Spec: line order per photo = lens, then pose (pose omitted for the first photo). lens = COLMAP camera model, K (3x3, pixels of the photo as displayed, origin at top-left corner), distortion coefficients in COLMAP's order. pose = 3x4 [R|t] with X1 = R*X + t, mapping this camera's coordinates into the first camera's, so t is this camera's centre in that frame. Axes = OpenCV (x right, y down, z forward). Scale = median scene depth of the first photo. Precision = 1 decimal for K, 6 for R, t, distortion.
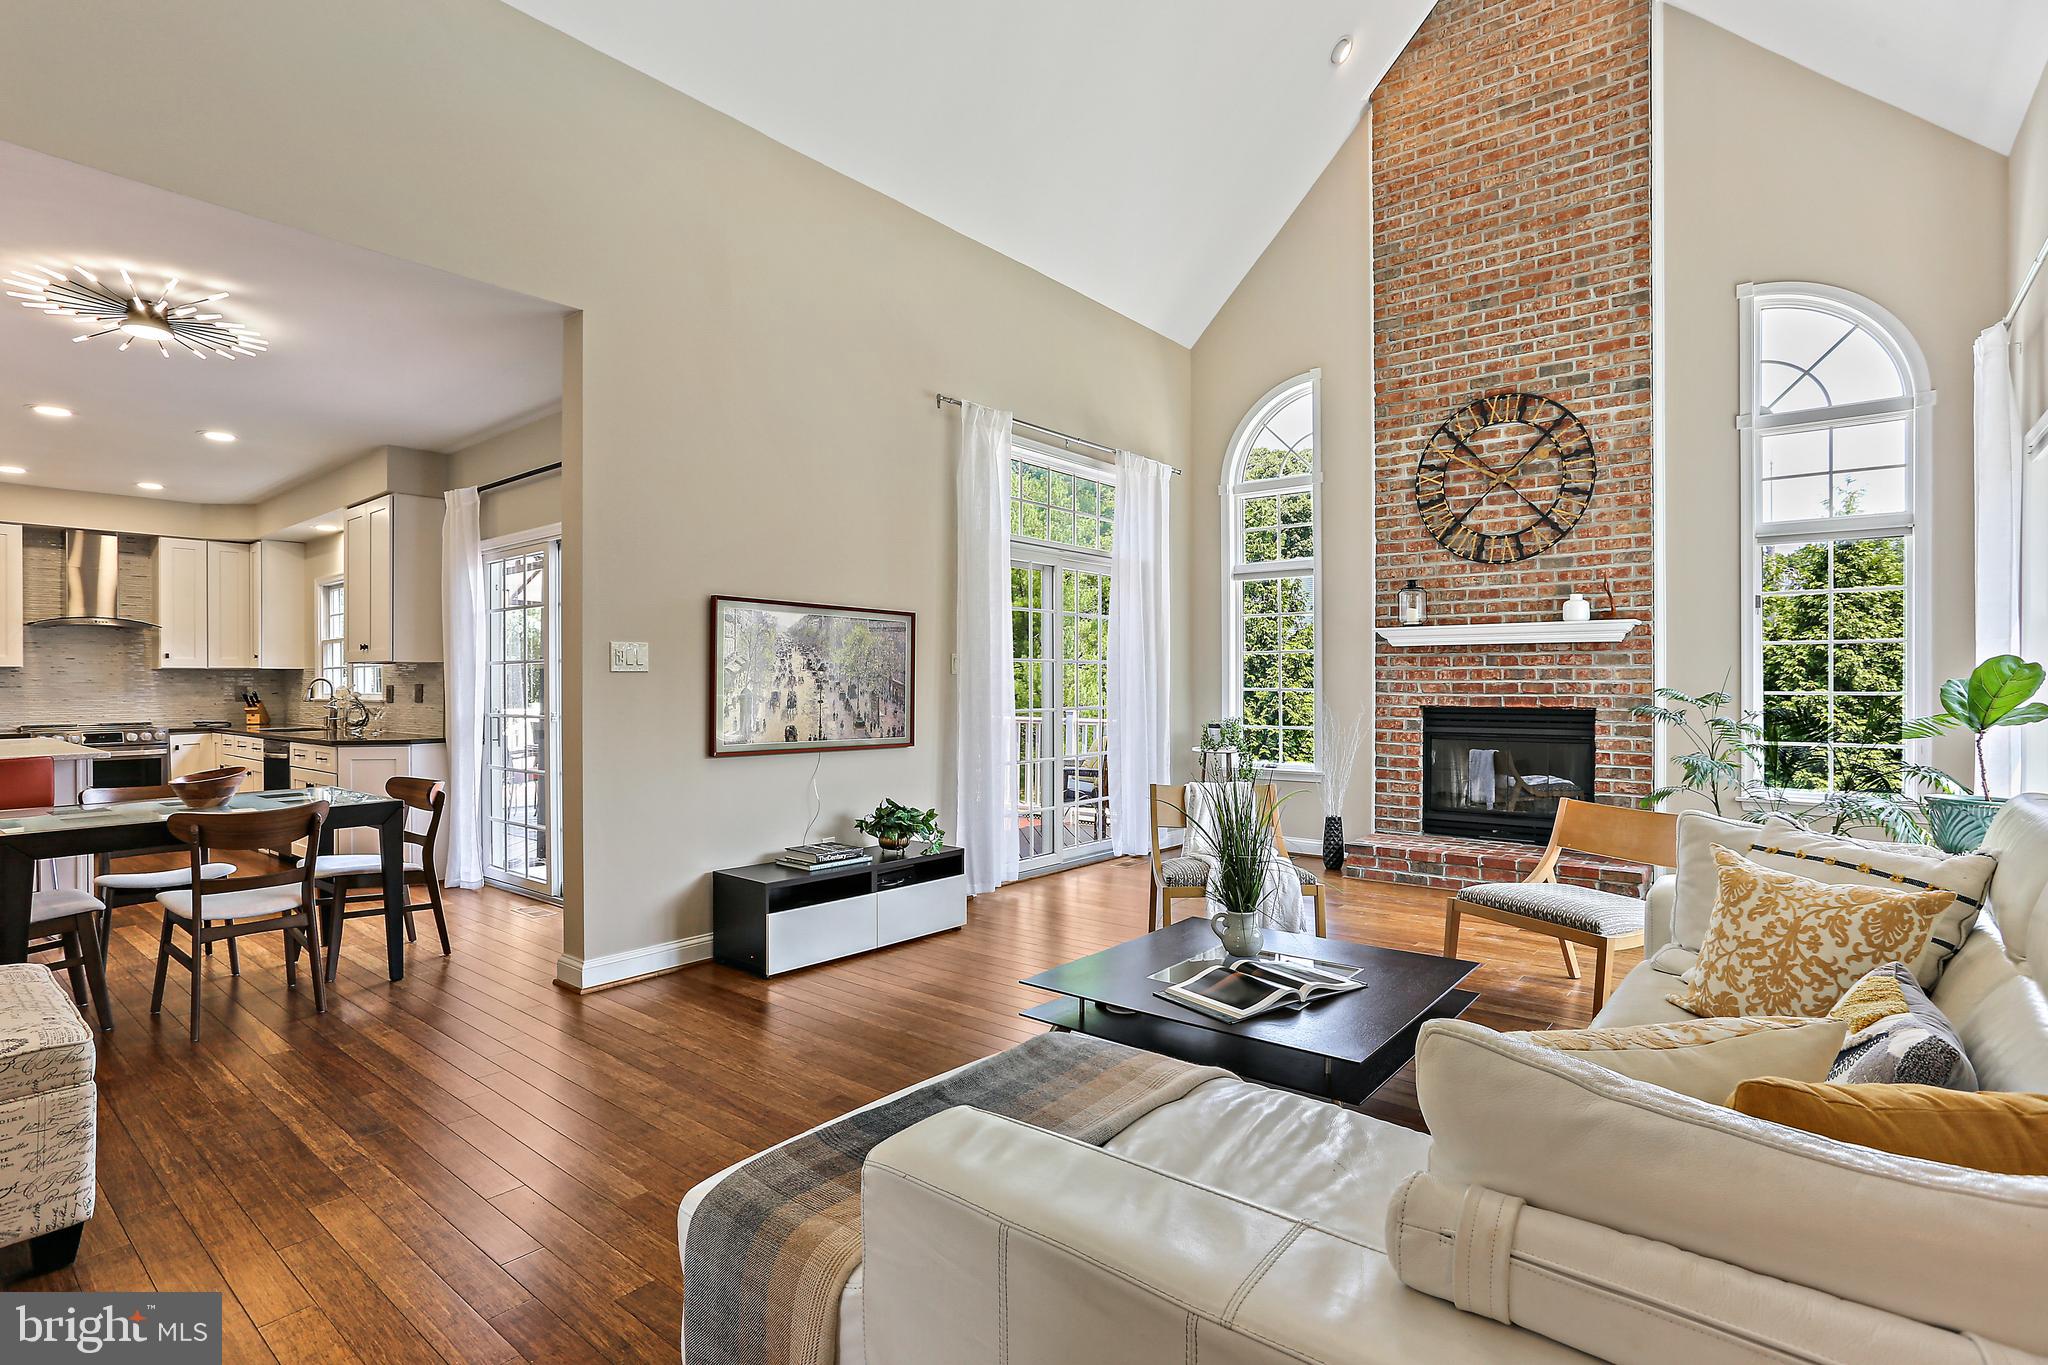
lens RADIAL K [[980.7, 0, 1020.5], [0, 980.7, 688.0], [0, 0, 1]] dist [-0.015210, 0.000231]
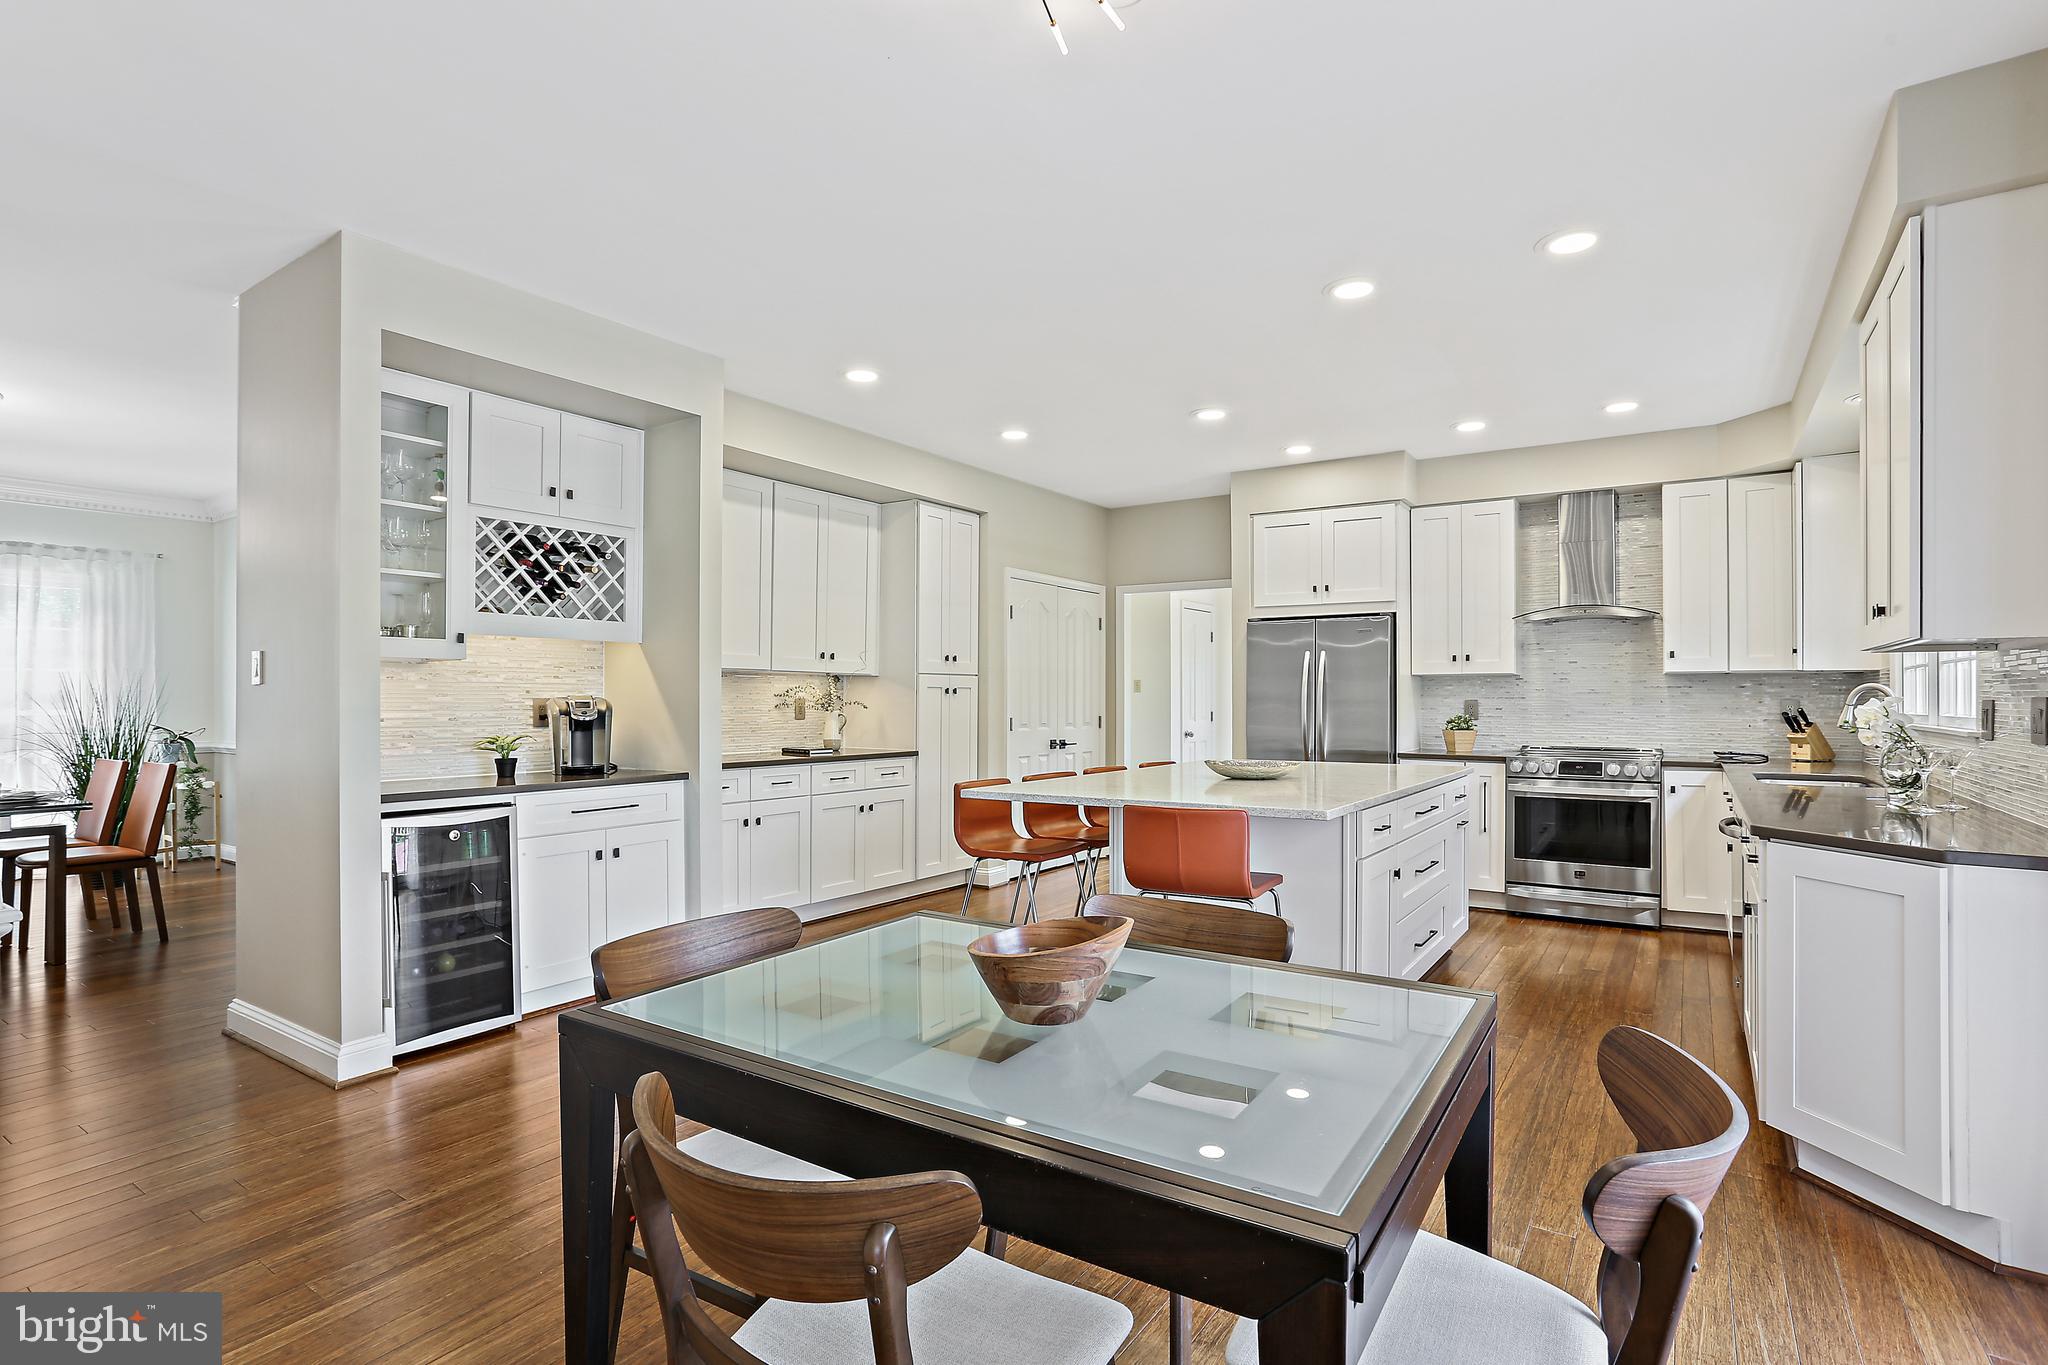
lens RADIAL K [[1028.8, 0, 1007.8], [0, 1028.8, 692.7], [0, 0, 1]] dist [-0.017310, -0.000006]
pose [[0.097492, 0.002252, -0.995234, -0.205696], [-0.006675, 0.999976, 0.001609, -0.004059], [0.995214, 0.006486, 0.097505, 0.467626]]
